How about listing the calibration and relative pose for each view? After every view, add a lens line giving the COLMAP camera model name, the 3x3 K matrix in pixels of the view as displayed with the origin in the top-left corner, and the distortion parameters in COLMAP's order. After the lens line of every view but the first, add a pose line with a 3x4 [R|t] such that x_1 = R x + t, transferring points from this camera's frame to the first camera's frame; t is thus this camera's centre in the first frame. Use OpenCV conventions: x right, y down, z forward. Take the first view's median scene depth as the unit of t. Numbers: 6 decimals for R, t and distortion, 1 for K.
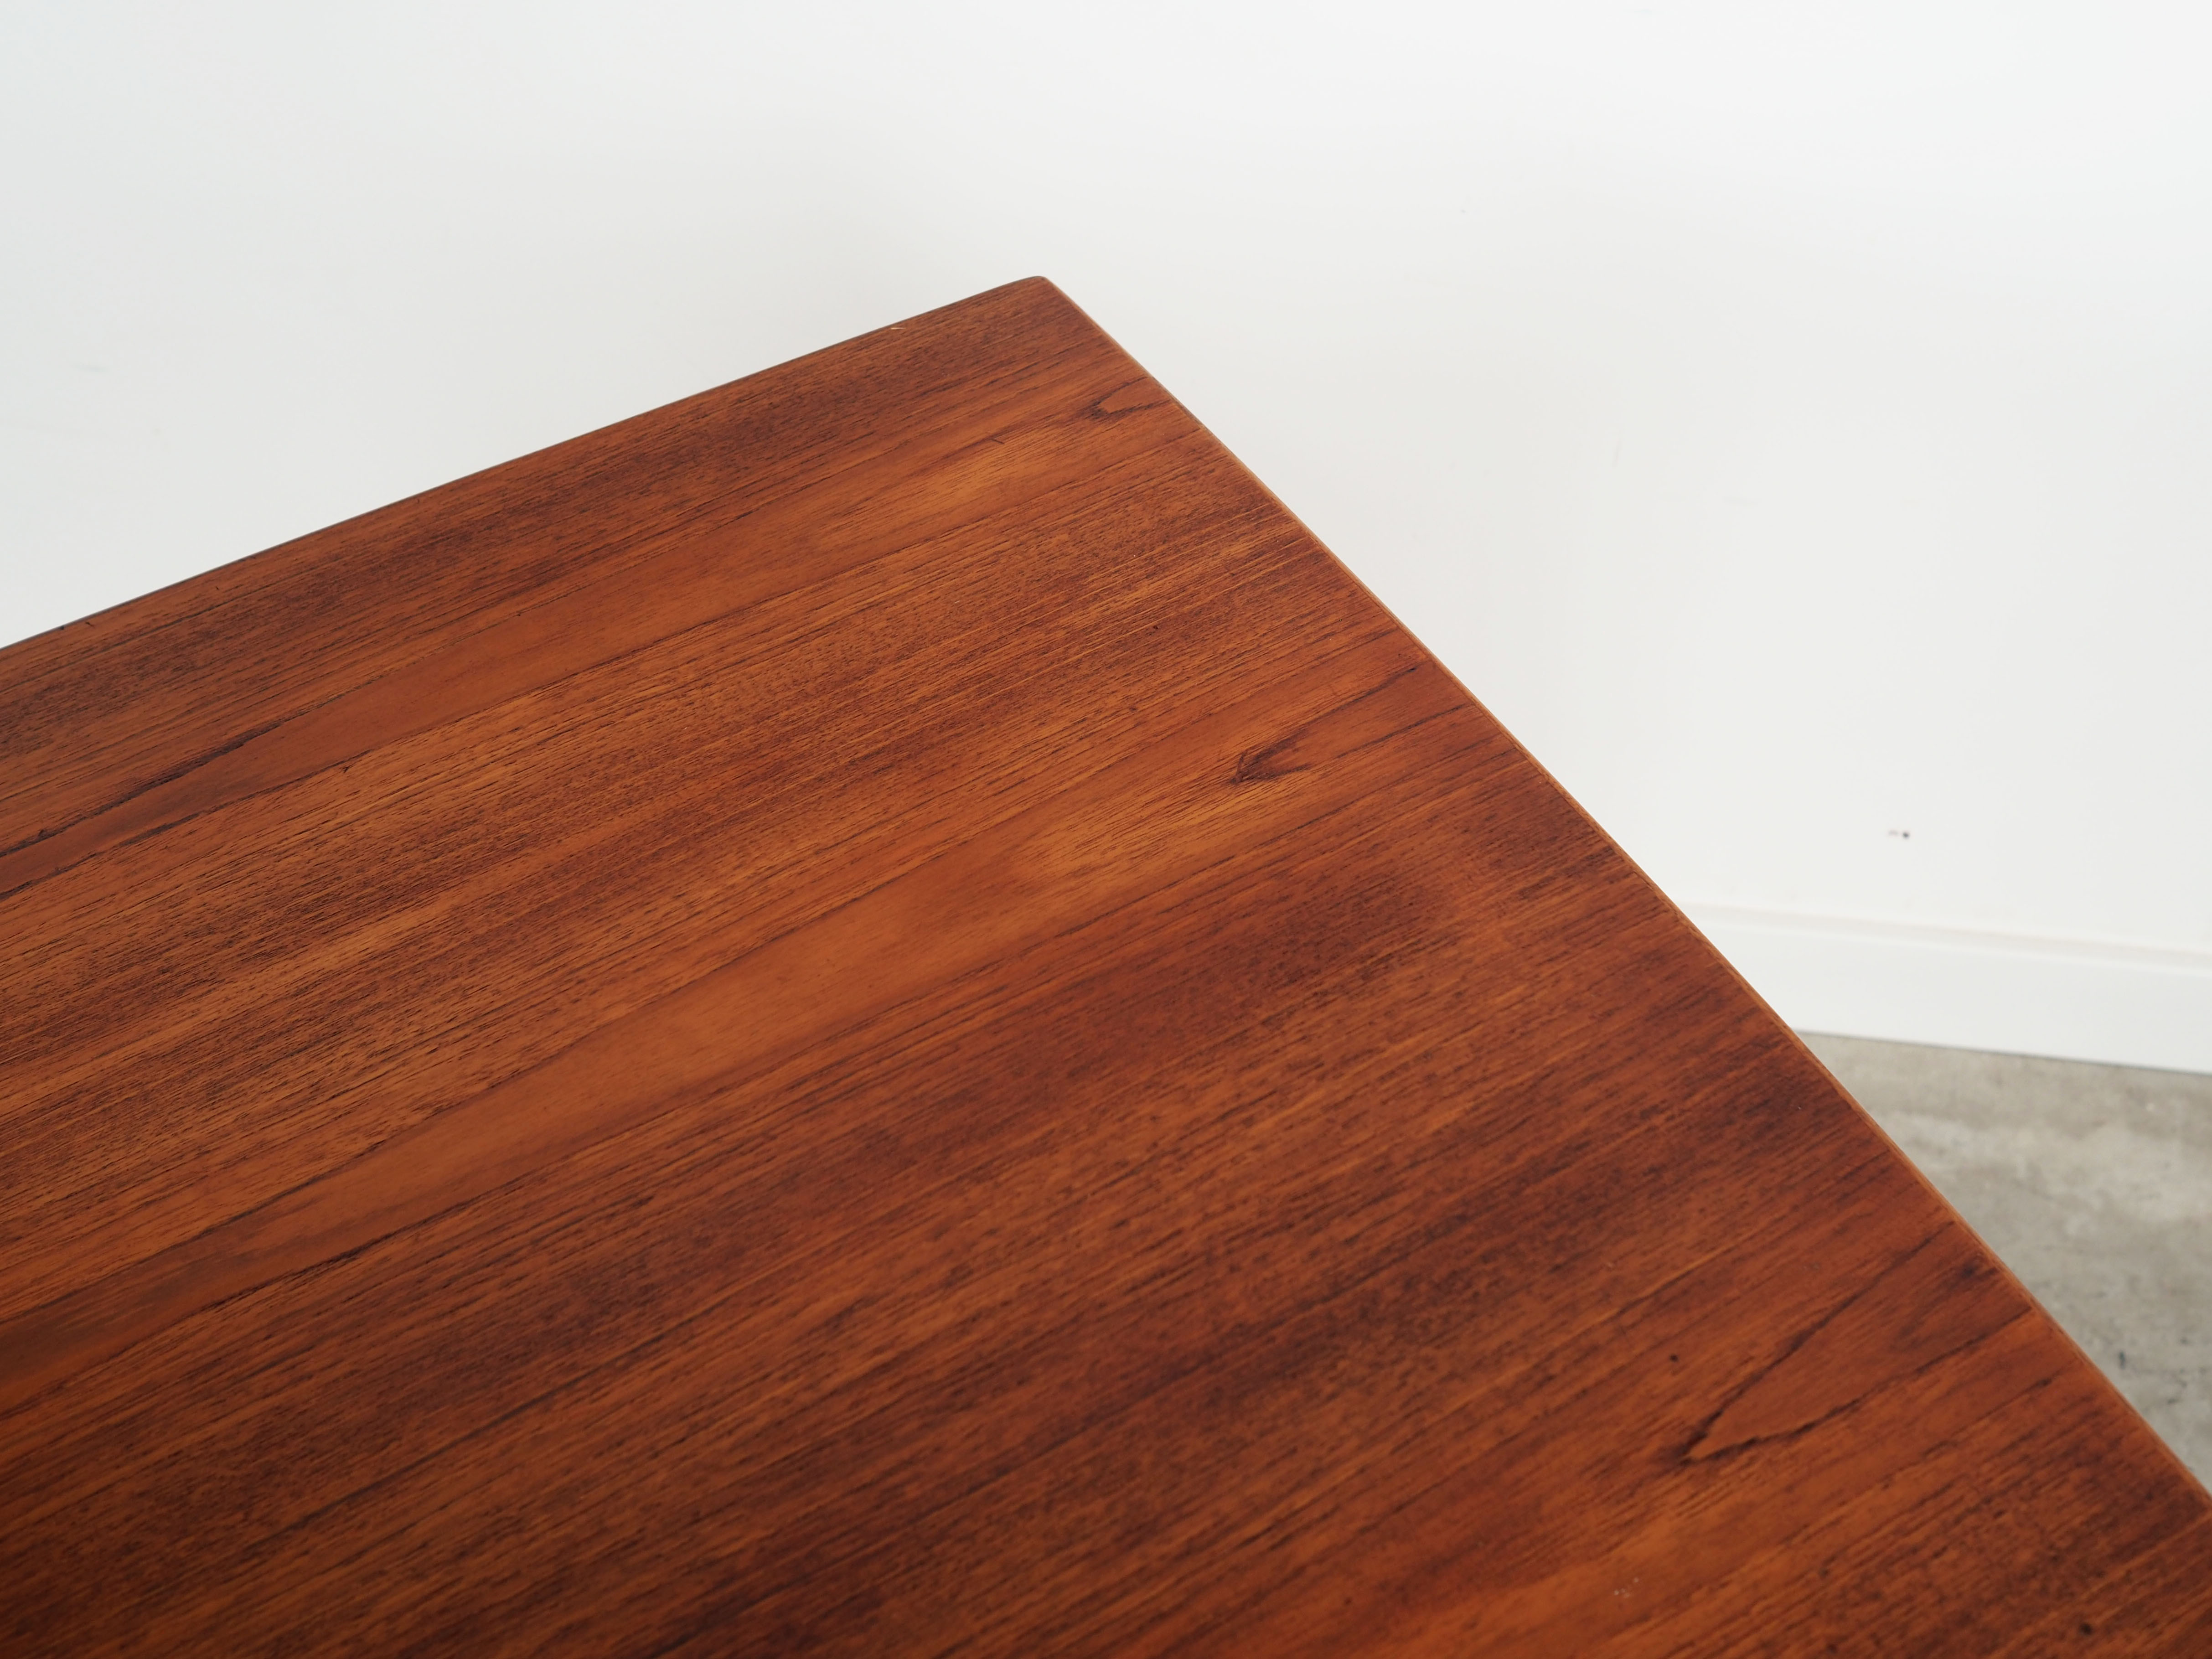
lens RADIAL K [[2399.4, 0, 1112.0], [0, 2399.4, 717.8], [0, 0, 1]] dist [-0.025383, 0.016409]
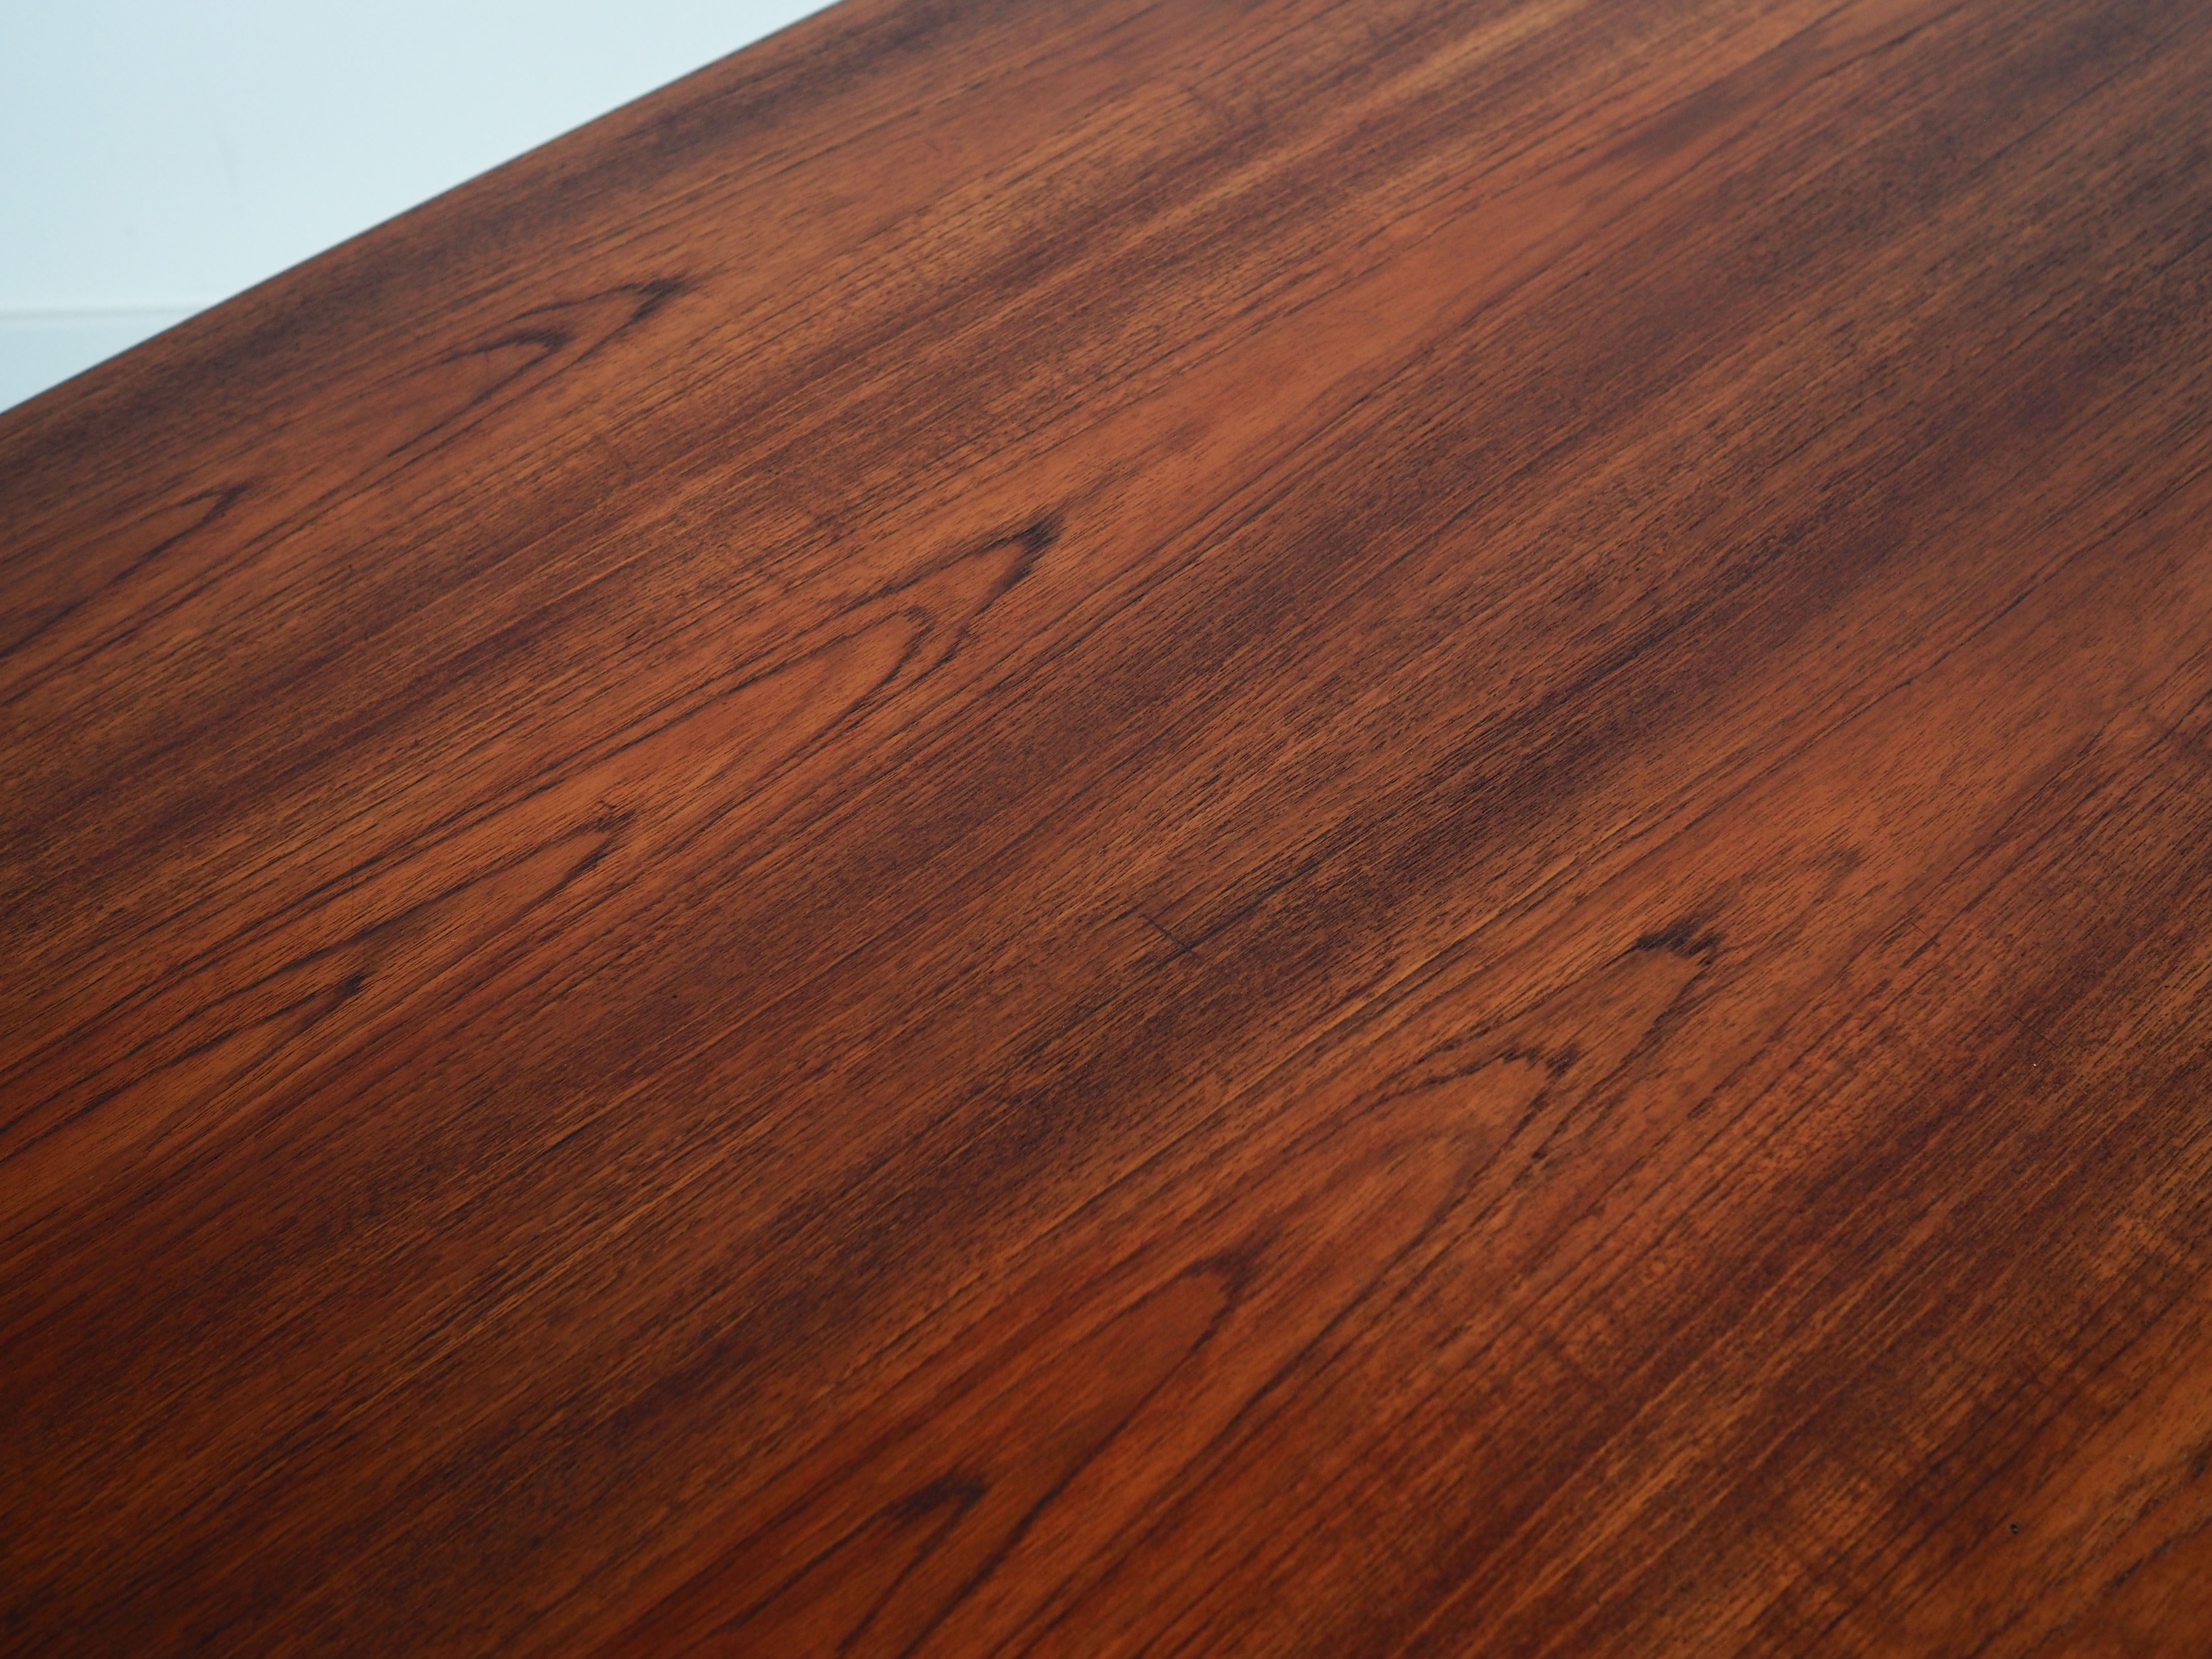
lens RADIAL K [[2293.8, 0, 1151.4], [0, 2293.8, 839.1], [0, 0, 1]] dist [-0.024170, 0.014754]
pose [[0.979381, -0.129613, 0.154963, -0.923750], [0.118674, 0.989872, 0.077912, 0.484284], [-0.163492, -0.057915, 0.984843, -0.233133]]
